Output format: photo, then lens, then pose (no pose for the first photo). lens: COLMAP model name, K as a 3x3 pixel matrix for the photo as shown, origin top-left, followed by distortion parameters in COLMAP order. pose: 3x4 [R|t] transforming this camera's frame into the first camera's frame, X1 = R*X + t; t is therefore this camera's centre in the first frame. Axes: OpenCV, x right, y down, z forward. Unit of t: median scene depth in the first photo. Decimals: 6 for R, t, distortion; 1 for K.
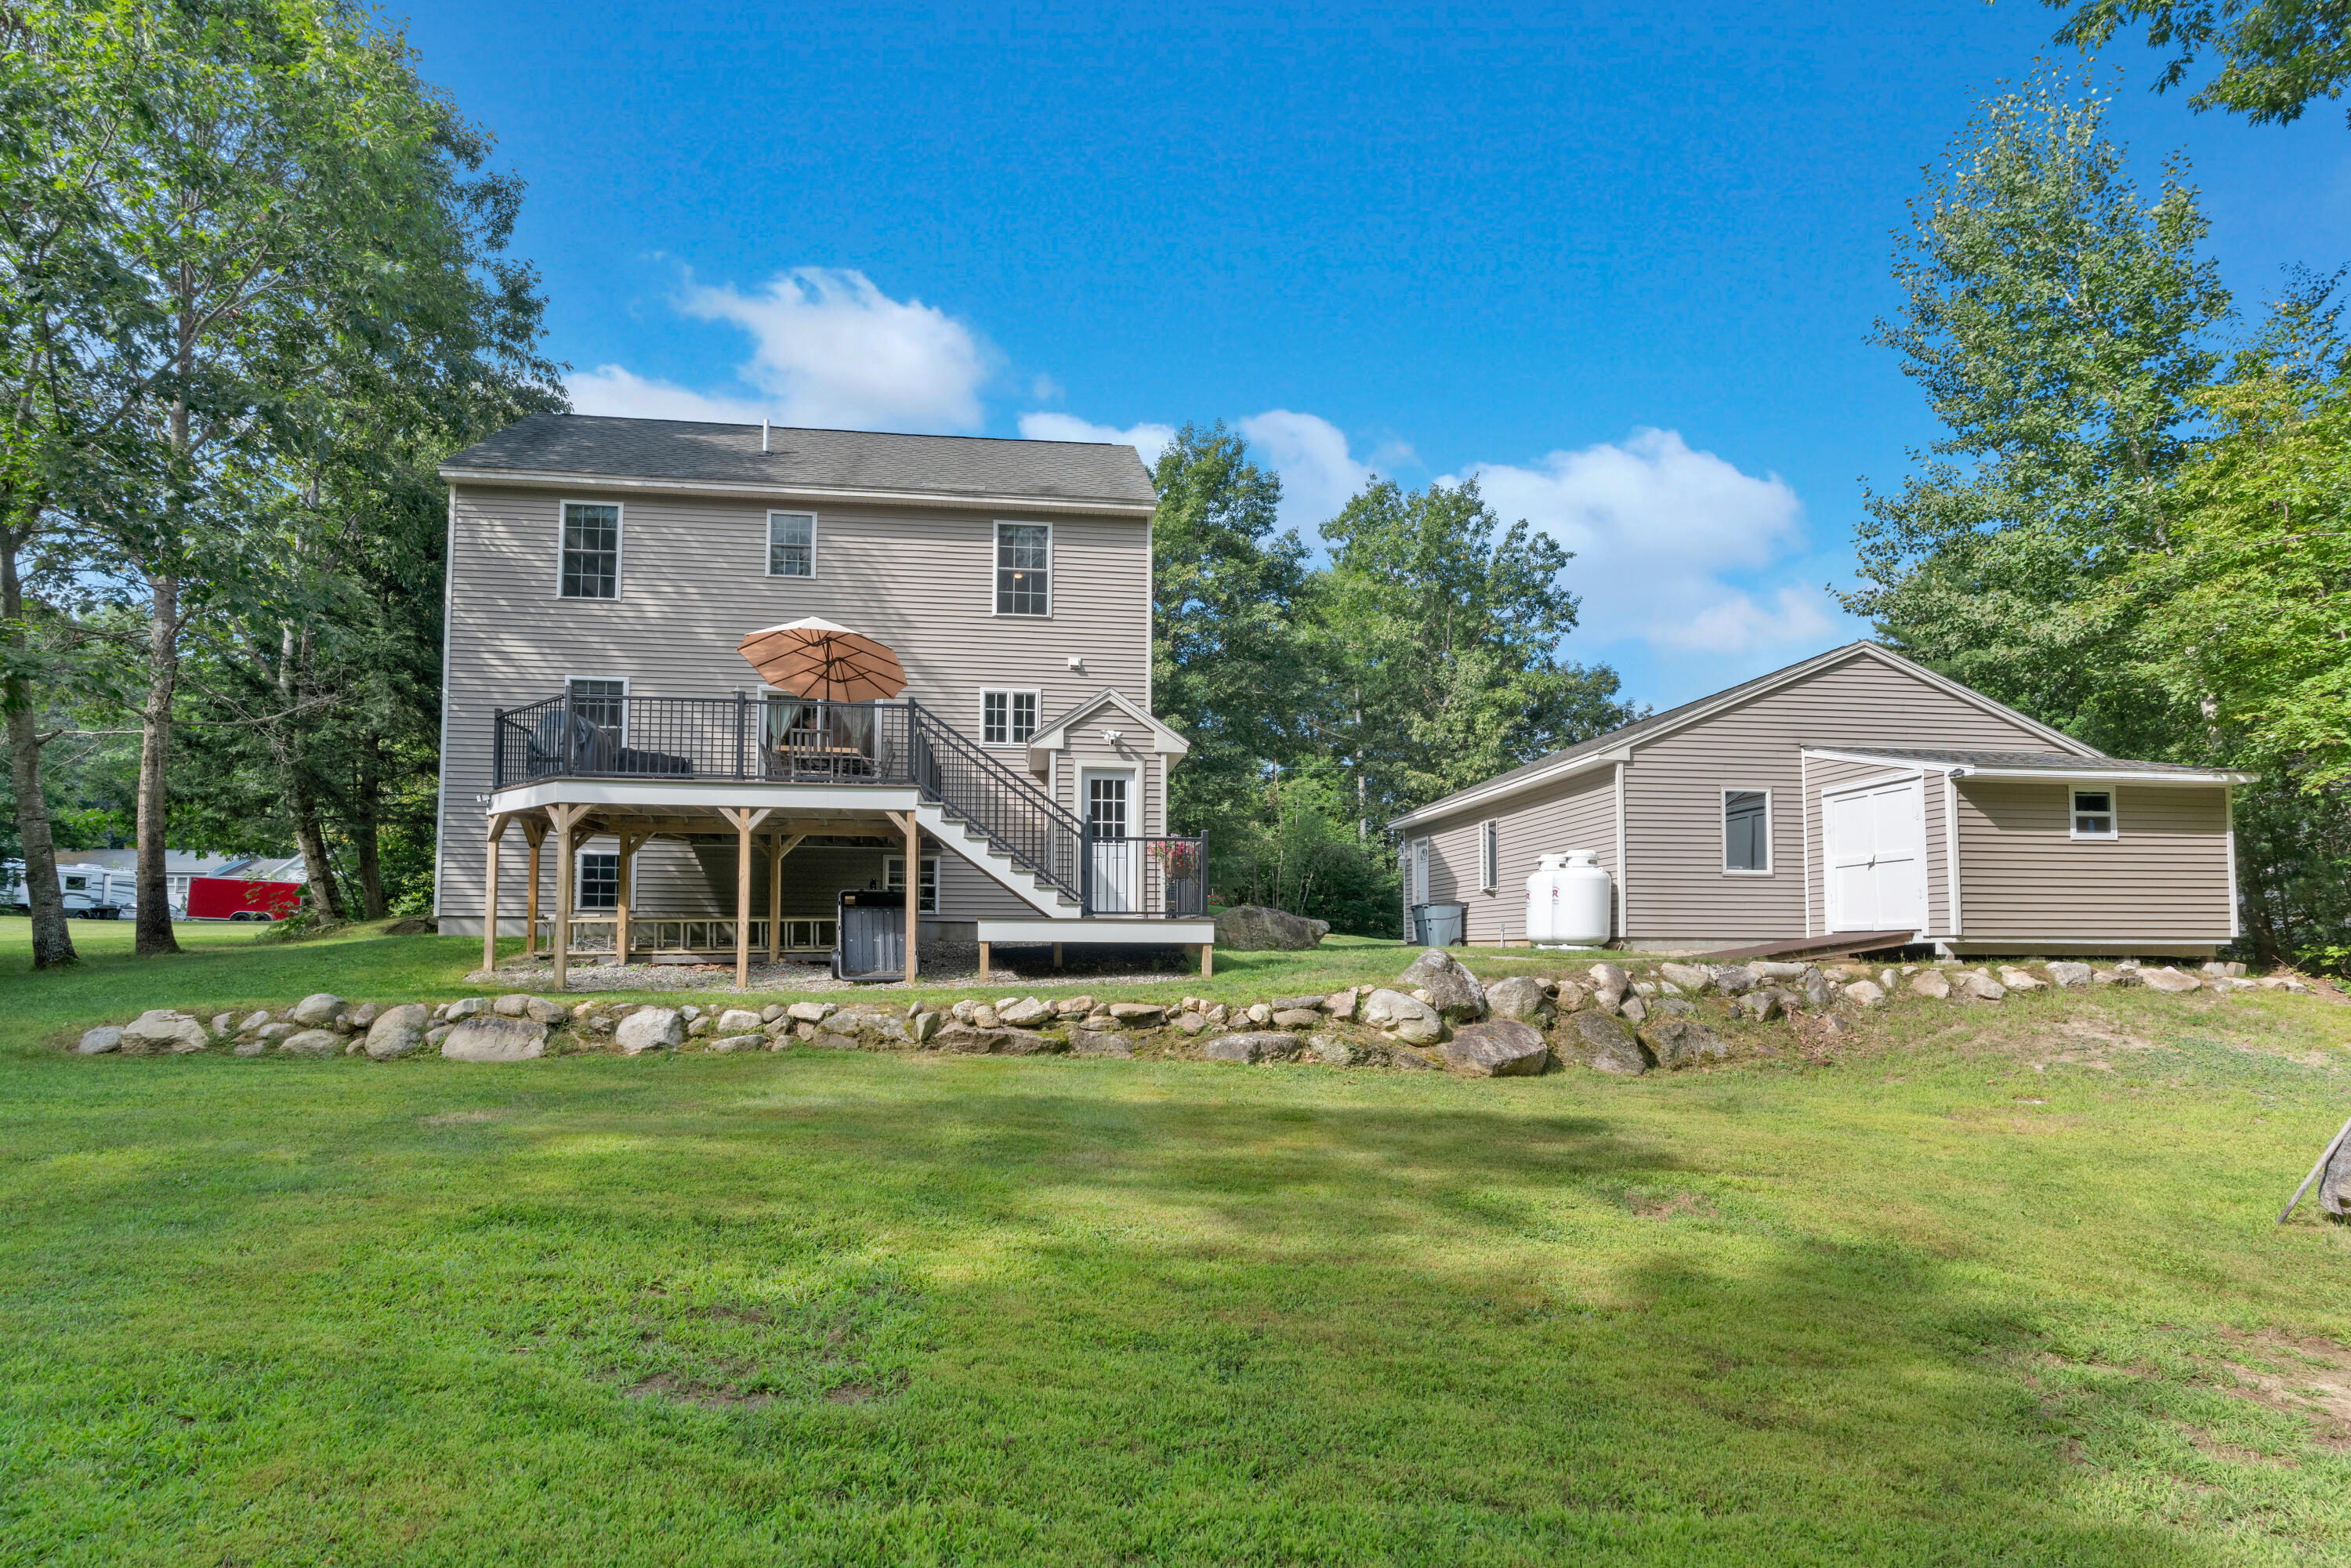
lens RADIAL K [[1089.0, 0, 1164.4], [0, 1089.0, 922.0], [0, 0, 1]] dist [-0.011742, 0.000480]
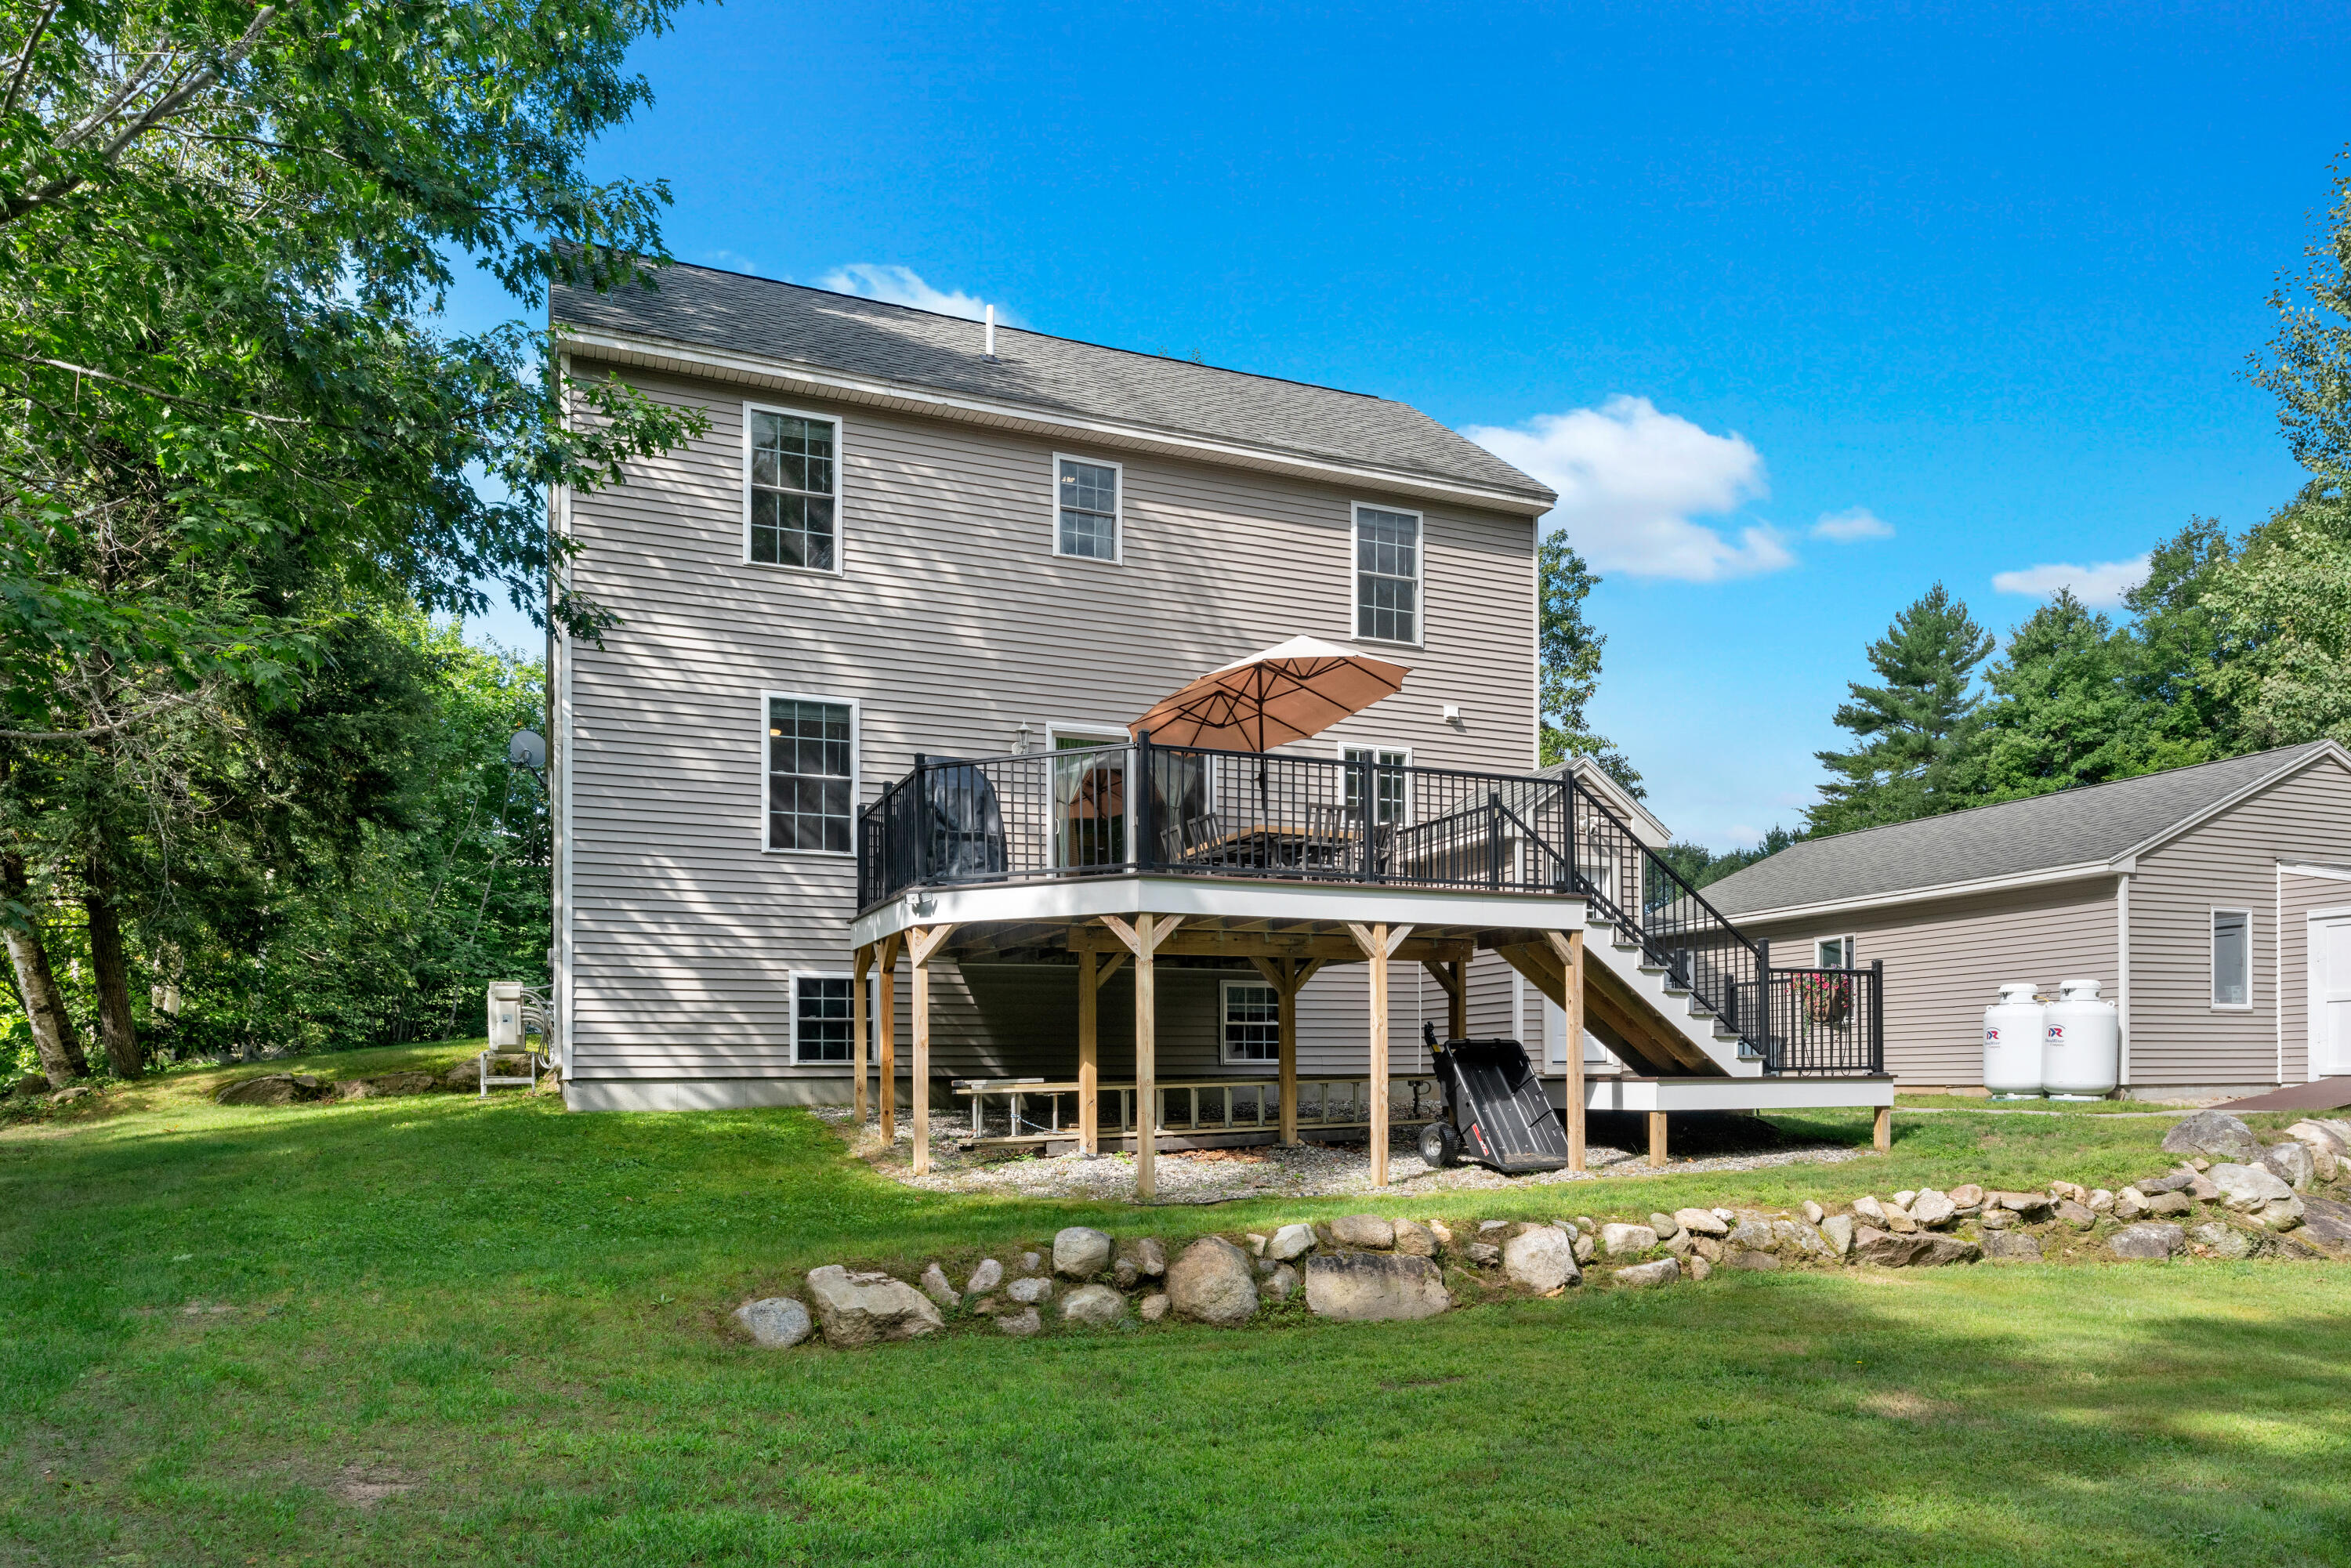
lens RADIAL K [[1498.7, 0, 1225.2], [0, 1498.7, 1109.4], [0, 0, 1]] dist [-0.000112, -0.000093]
pose [[0.957966, -0.019779, 0.286201, -0.551929], [0.007334, 0.998983, 0.044491, -0.022809], [-0.286789, -0.040522, 0.957136, 0.088392]]
